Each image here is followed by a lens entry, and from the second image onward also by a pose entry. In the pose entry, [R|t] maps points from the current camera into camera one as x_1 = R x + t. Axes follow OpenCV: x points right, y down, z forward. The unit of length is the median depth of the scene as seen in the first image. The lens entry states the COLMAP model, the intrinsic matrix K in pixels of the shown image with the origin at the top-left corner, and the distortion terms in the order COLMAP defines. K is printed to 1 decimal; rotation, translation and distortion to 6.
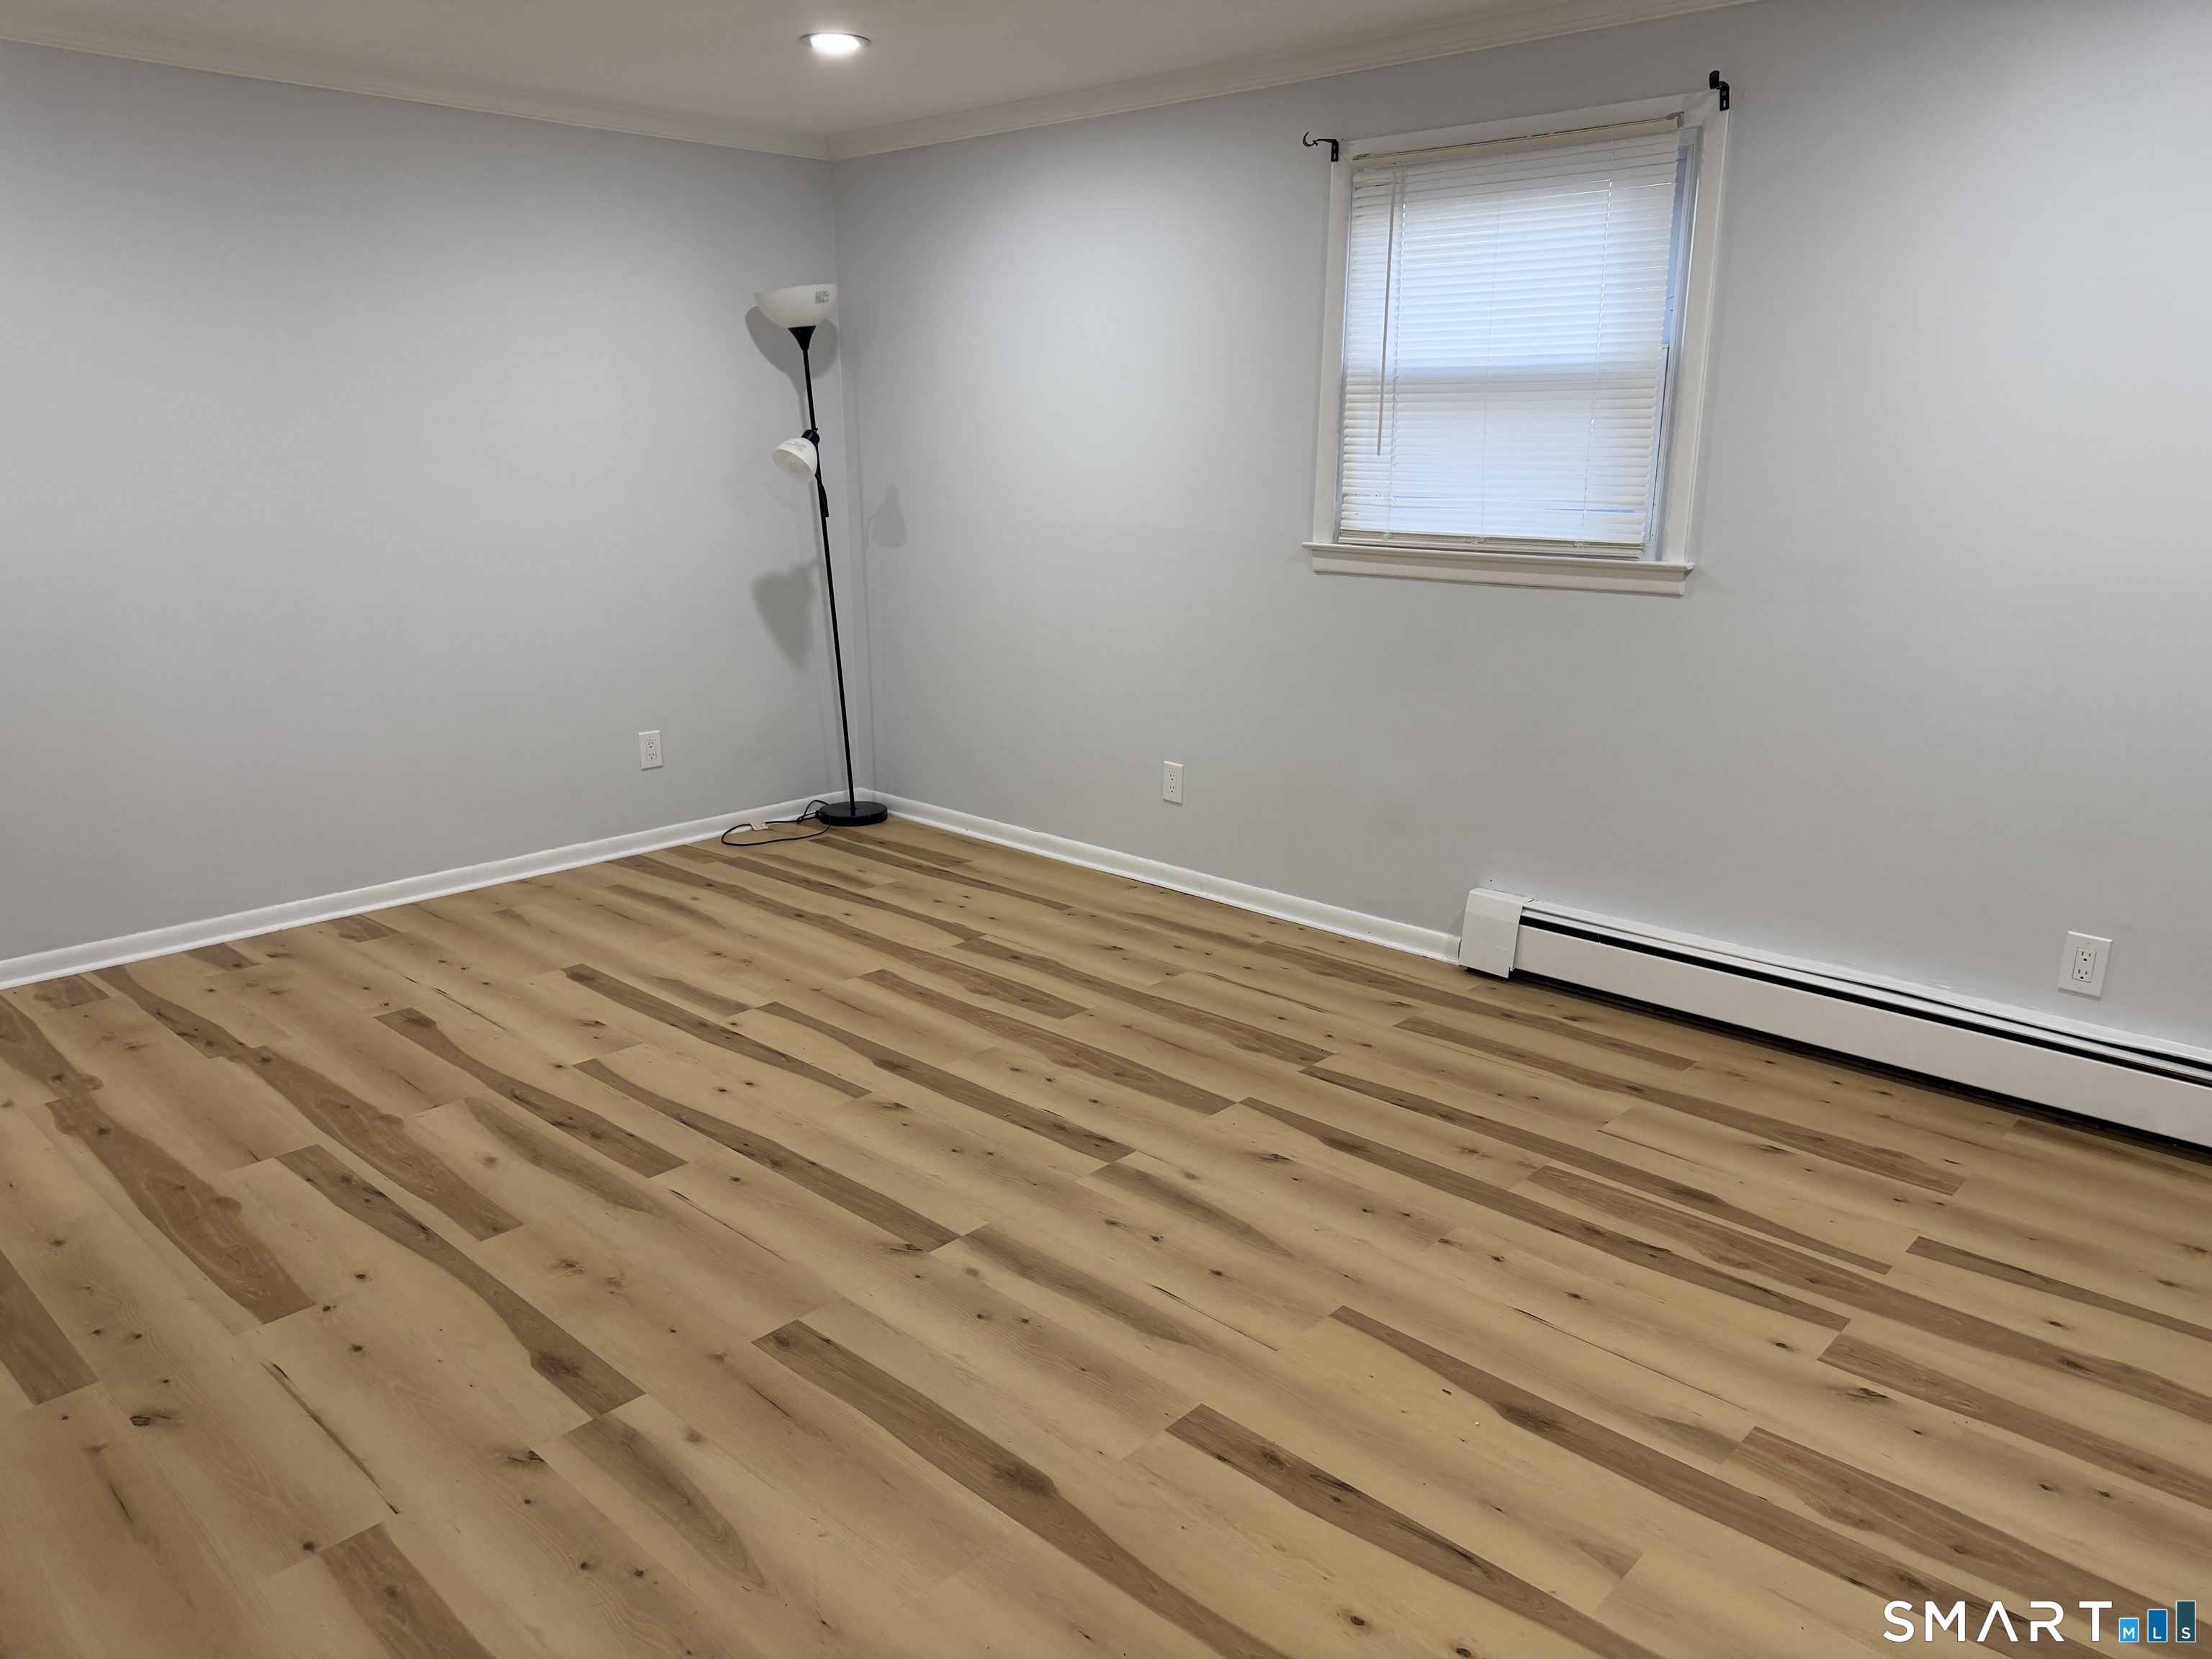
lens RADIAL K [[1560.1, 0, 1110.0], [0, 1560.1, 831.6], [0, 0, 1]] dist [0.156030, -0.289579]
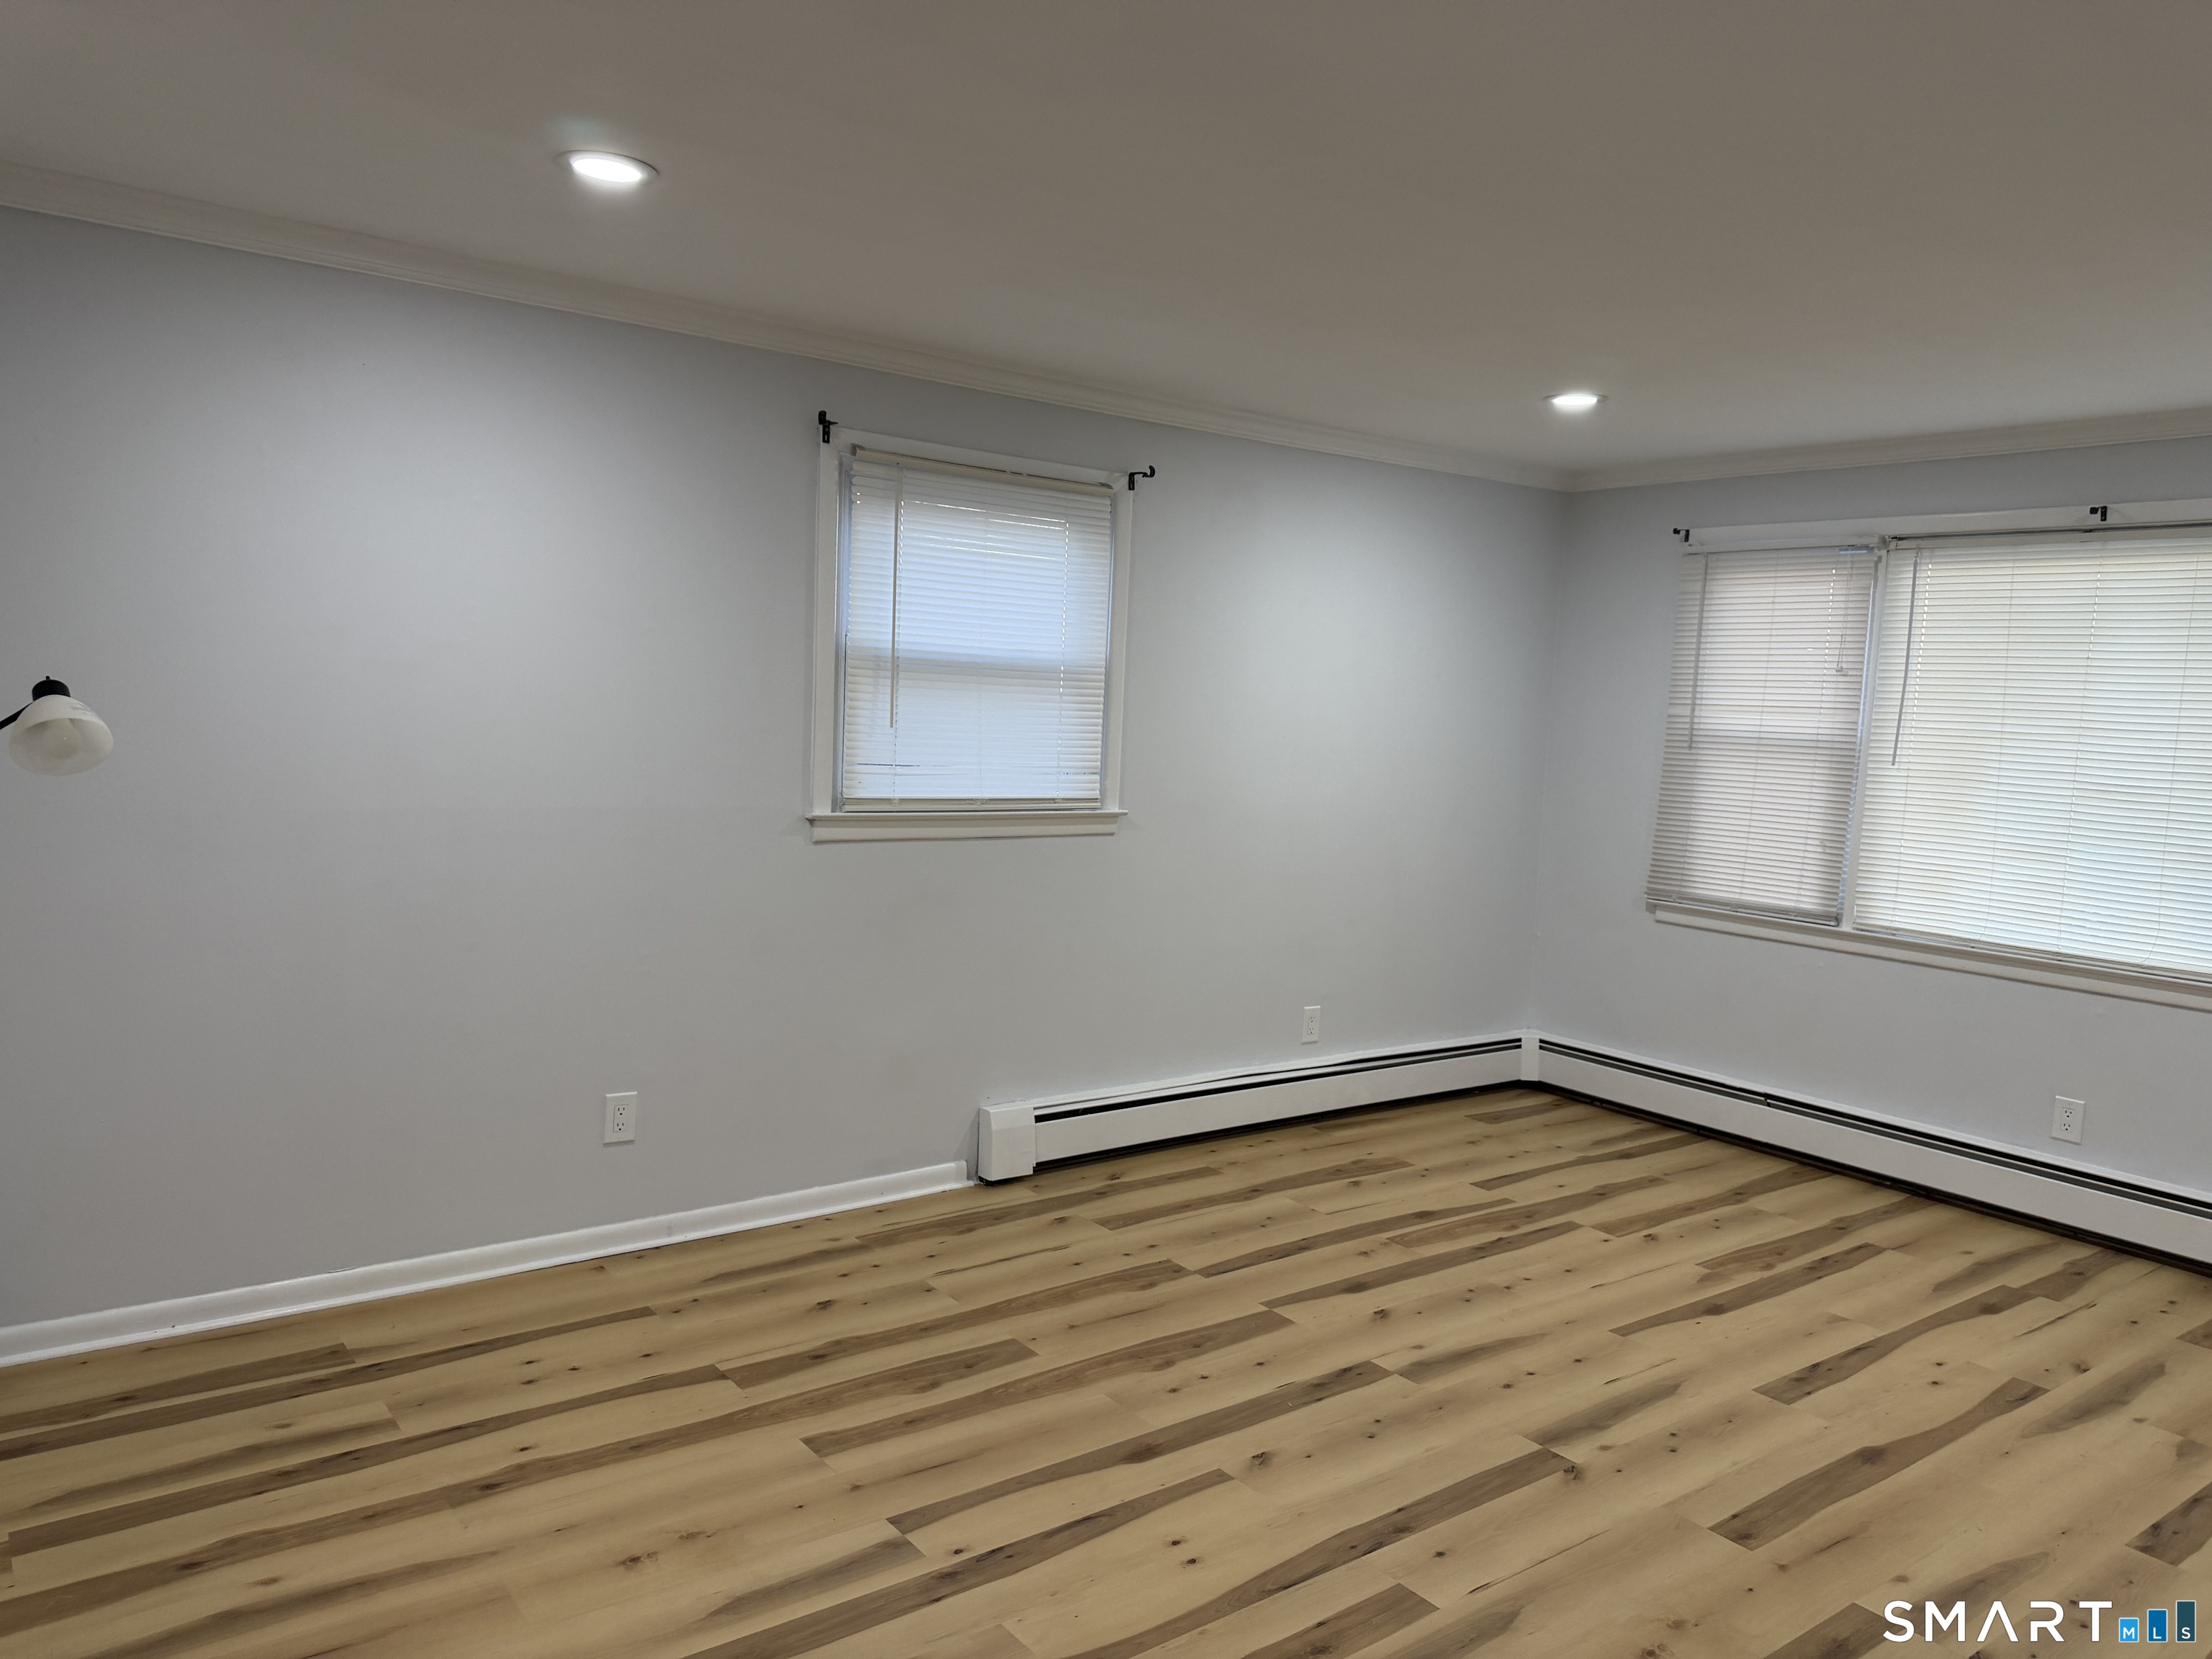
lens RADIAL K [[1560.1, 0, 1110.0], [0, 1560.1, 831.6], [0, 0, 1]] dist [0.156030, -0.289579]
pose [[0.156183, -0.089373, 0.983676, -0.930384], [0.195373, 0.979017, 0.057929, -0.227991], [-0.968213, 0.183136, 0.170367, 0.783497]]
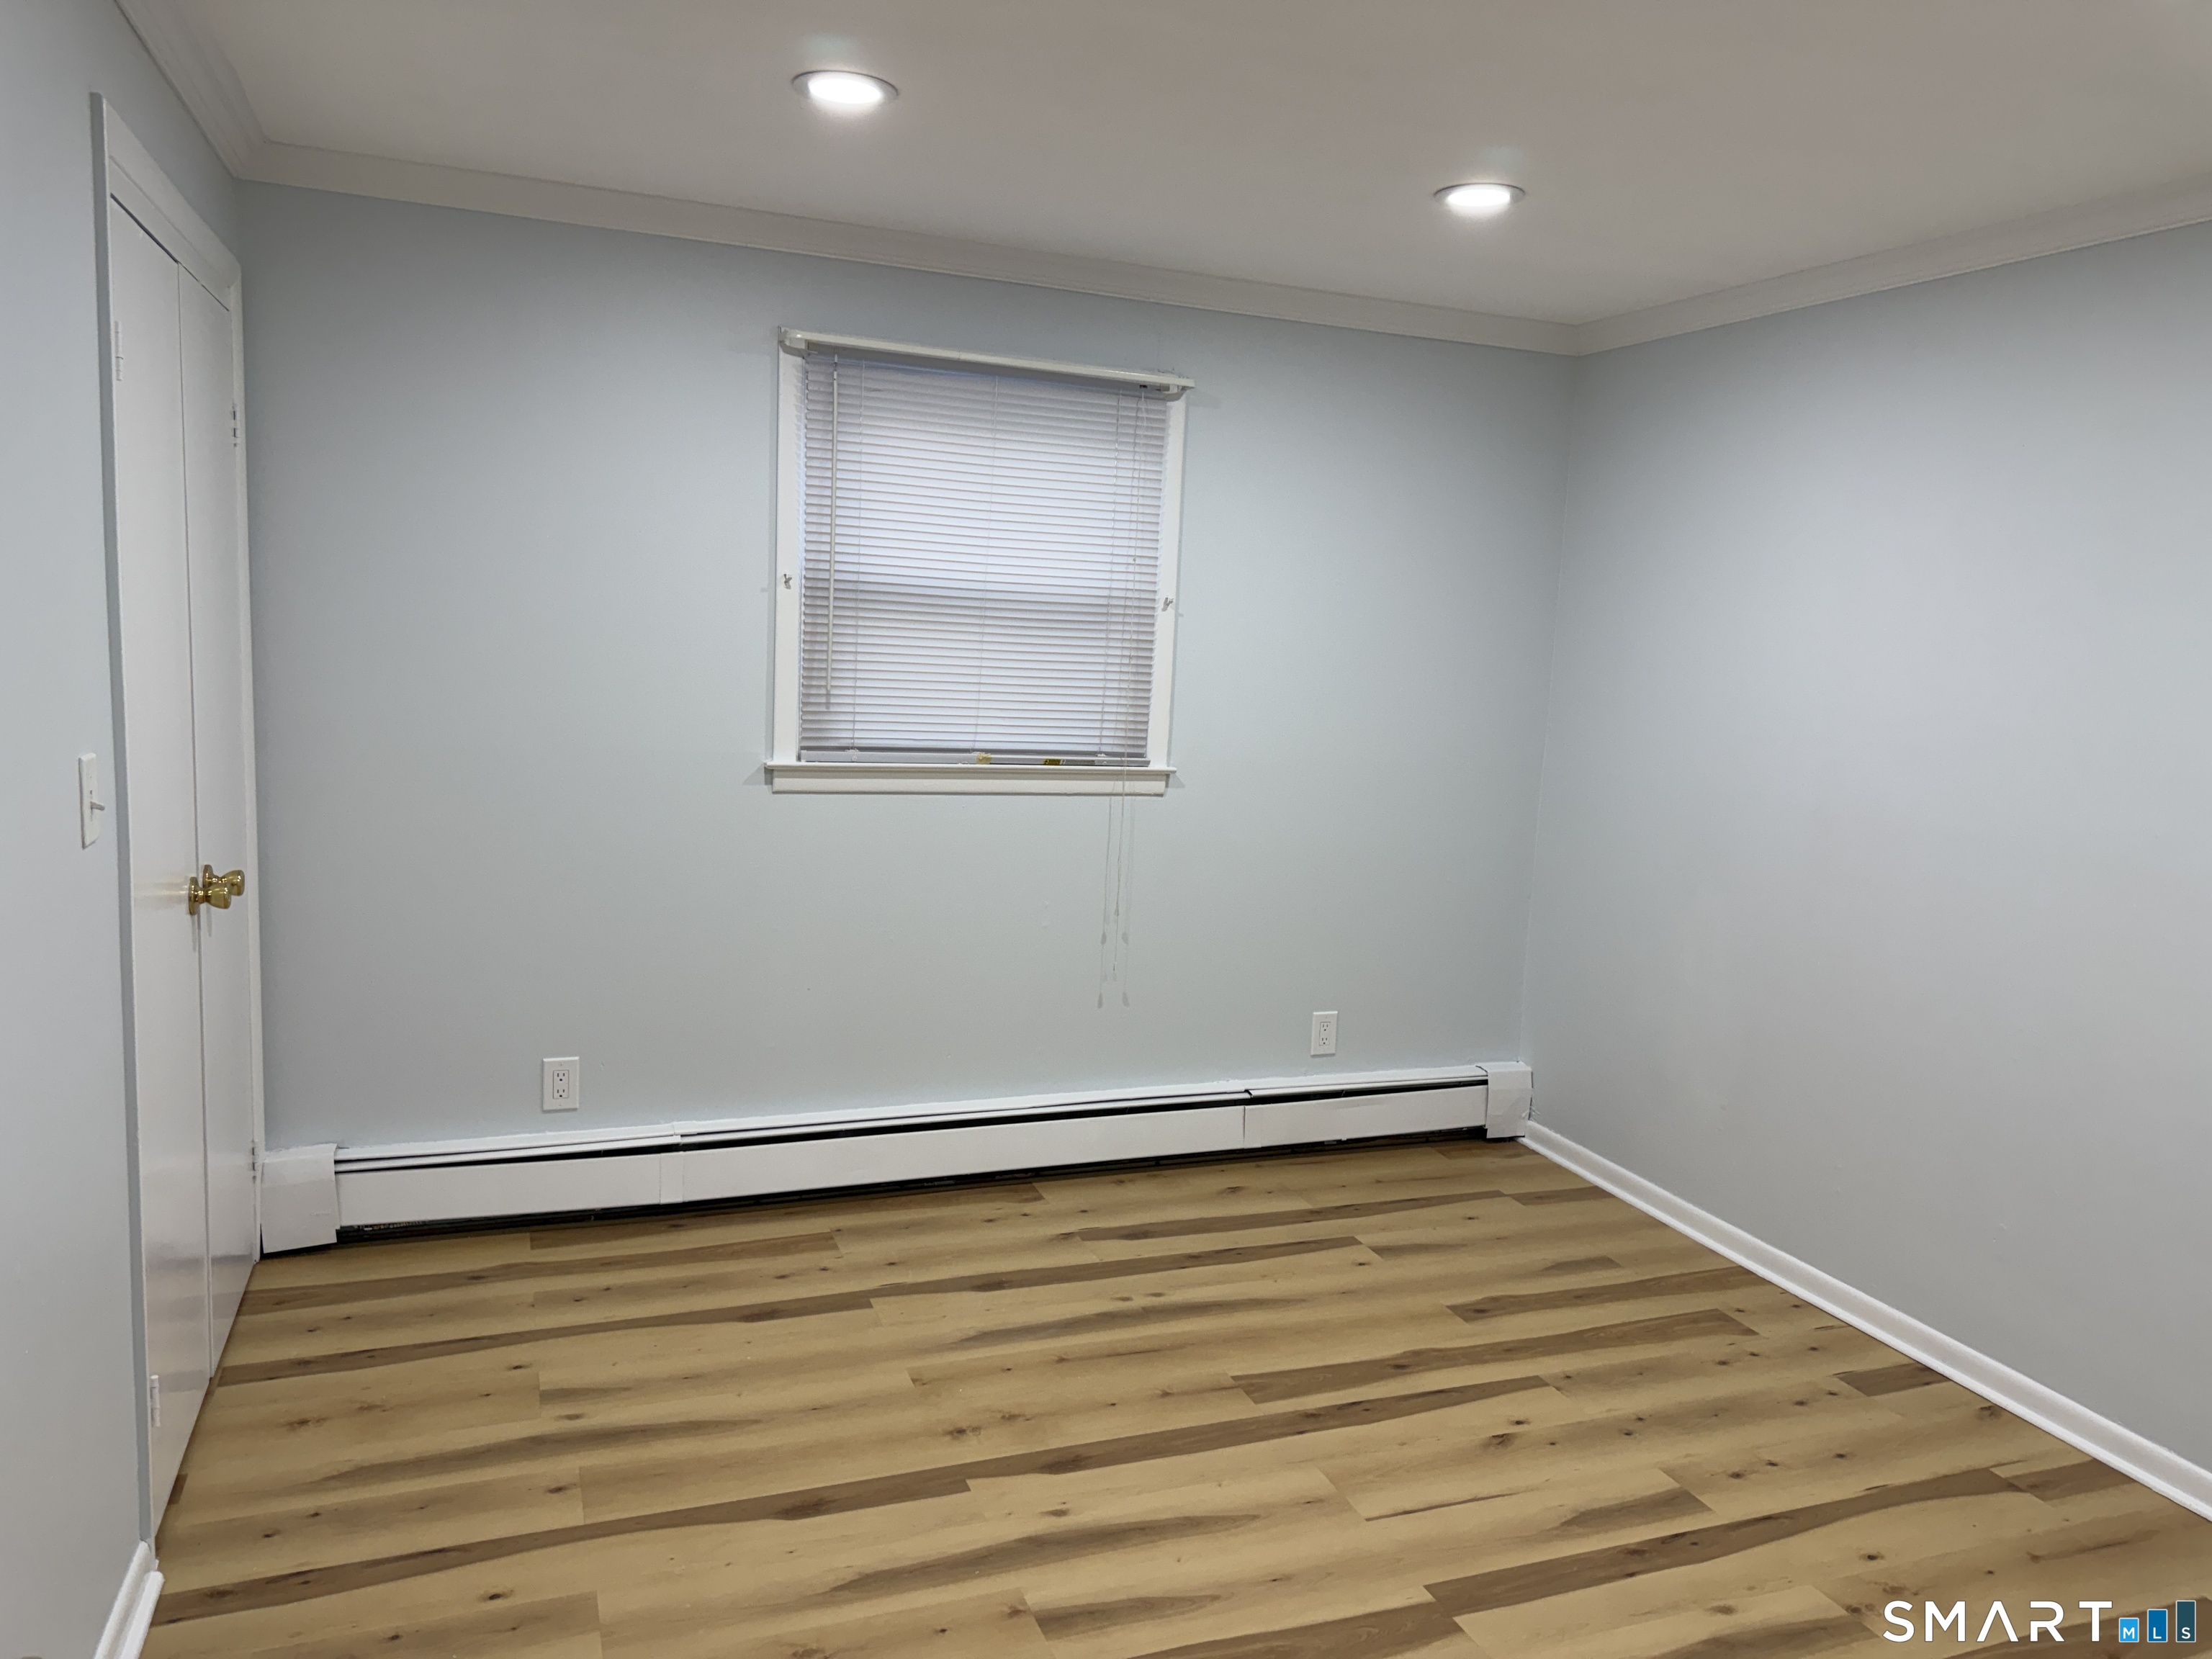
lens RADIAL K [[1589.1, 0, 1106.0], [0, 1589.1, 829.5], [0, 0, 1]] dist [0.123684, -0.185918]
pose [[0.419258, -0.106762, 0.901568, -0.694218], [0.174465, 0.984027, 0.035395, -0.172792], [-0.890946, 0.142453, 0.431187, 0.550434]]
